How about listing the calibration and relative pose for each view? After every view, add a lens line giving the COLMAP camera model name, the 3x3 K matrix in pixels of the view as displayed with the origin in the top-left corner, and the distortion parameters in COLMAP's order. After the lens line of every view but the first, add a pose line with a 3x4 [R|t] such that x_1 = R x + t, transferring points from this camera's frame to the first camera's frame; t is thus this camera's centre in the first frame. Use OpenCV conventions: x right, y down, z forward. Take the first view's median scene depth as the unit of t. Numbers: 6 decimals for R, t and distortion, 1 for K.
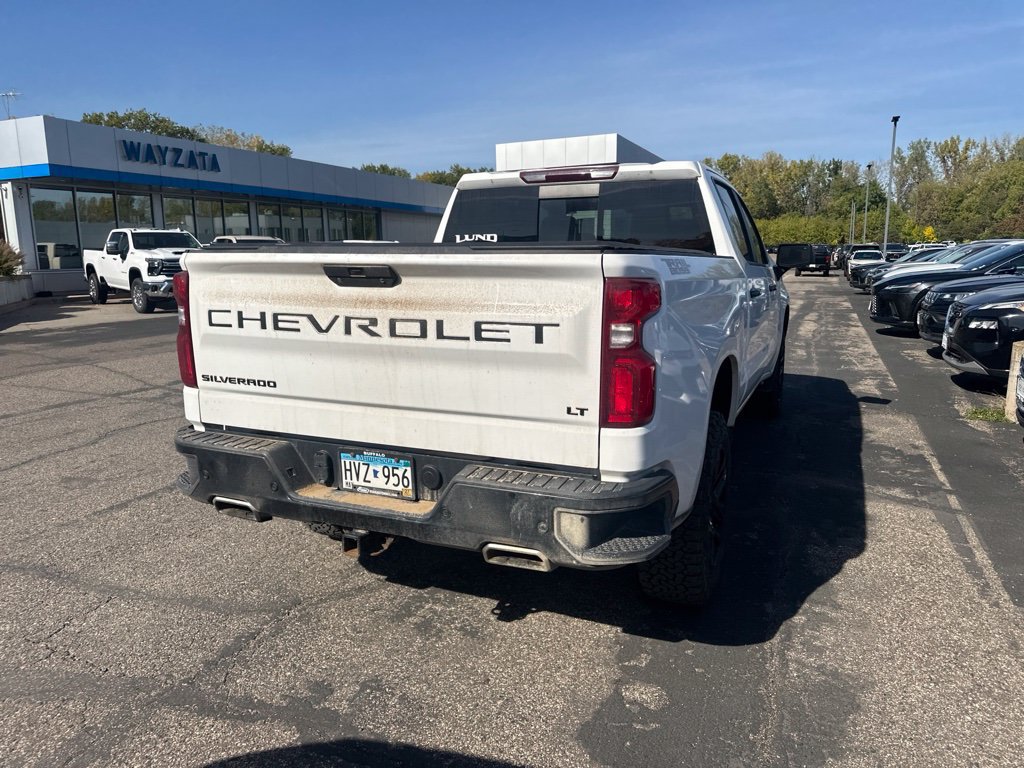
lens RADIAL K [[718.5, 0, 520.5], [0, 718.5, 374.4], [0, 0, 1]] dist [0.038872, -0.049714]
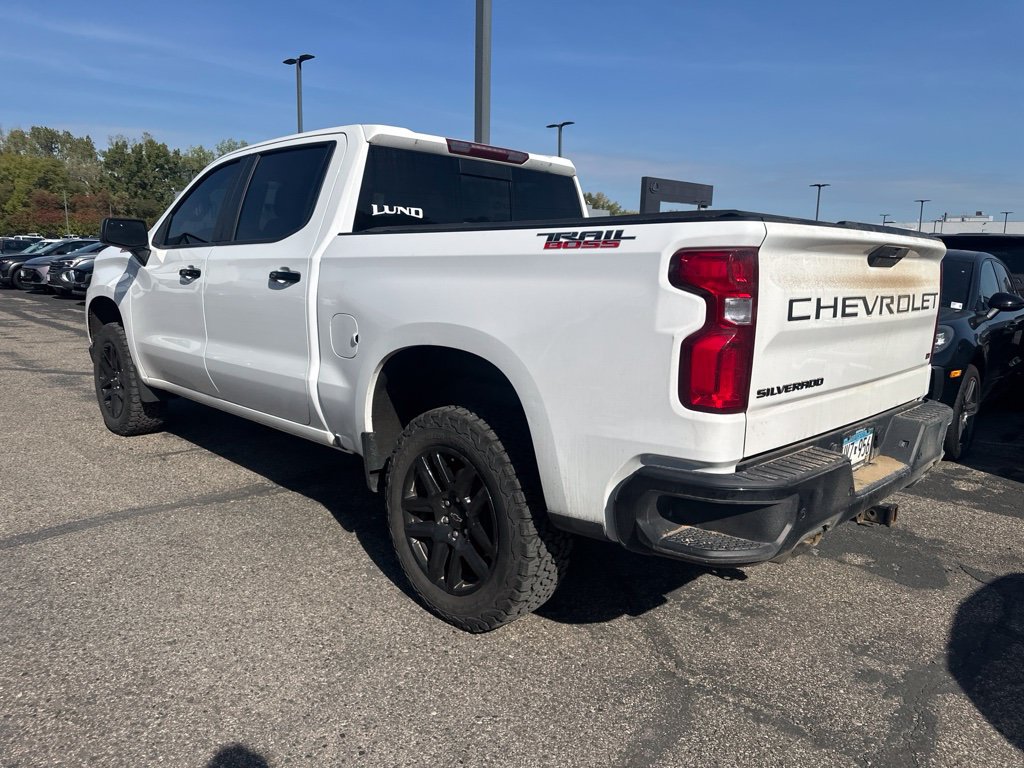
lens RADIAL K [[718.5, 0, 513.8], [0, 718.5, 378.2], [0, 0, 1]] dist [0.038872, -0.049714]
pose [[0.367820, -0.137073, 0.919739, -1.262453], [0.124621, 0.987420, 0.097322, -0.119252], [-0.921509, 0.078822, 0.380275, 1.003604]]
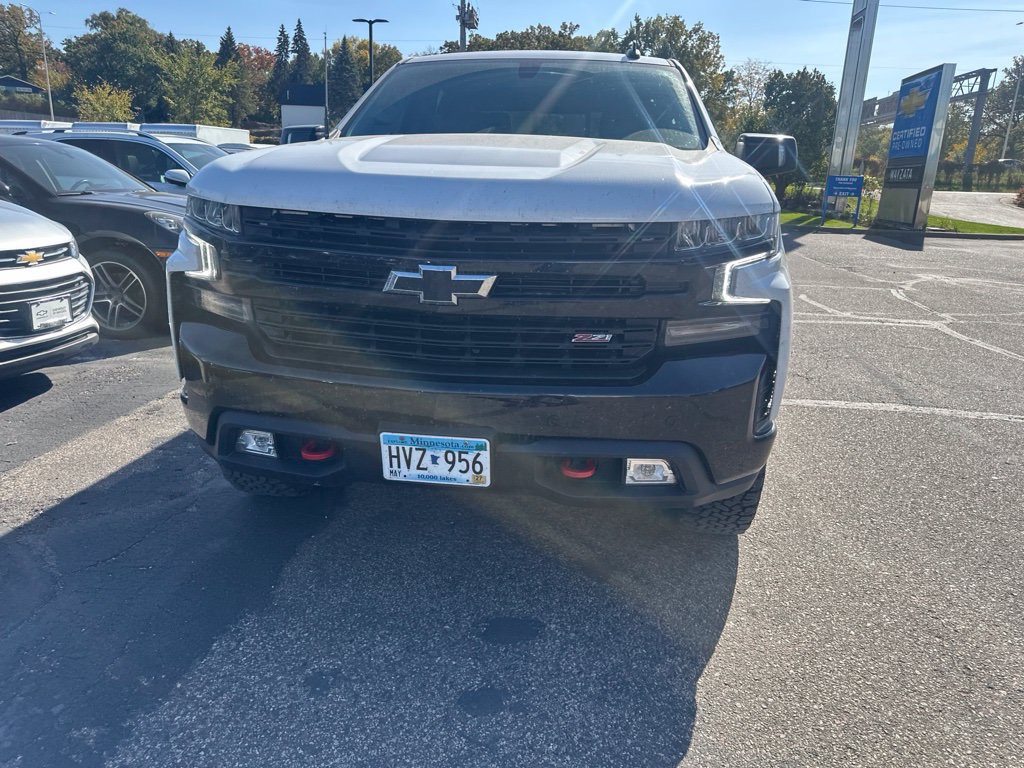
lens RADIAL K [[718.5, 0, 517.6], [0, 718.5, 379.9], [0, 0, 1]] dist [0.038872, -0.049714]
pose [[0.963362, -0.084094, 0.254681, -0.295224], [0.026446, 0.974731, 0.221812, -0.117667], [-0.266899, -0.206950, 0.941242, 0.232249]]
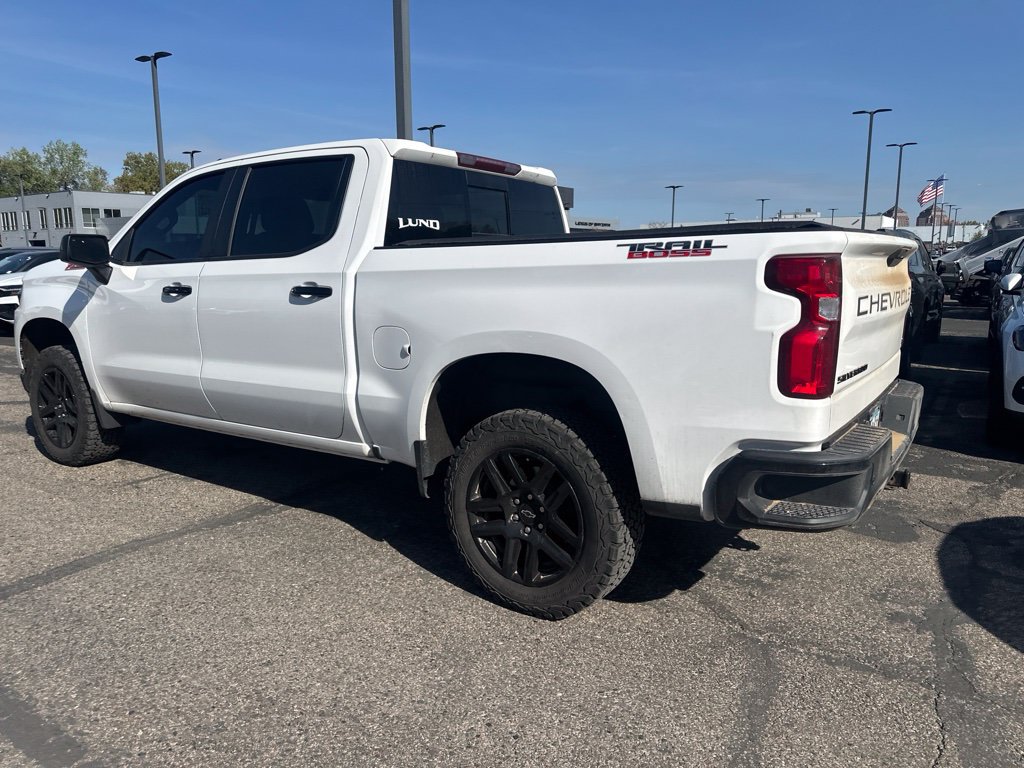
lens RADIAL K [[718.5, 0, 513.6], [0, 718.5, 384.5], [0, 0, 1]] dist [0.038872, -0.049714]
pose [[0.192777, -0.157691, 0.968489, -1.401063], [0.160029, 0.978840, 0.127523, -0.167368], [-0.968105, 0.130403, 0.213933, 1.253230]]
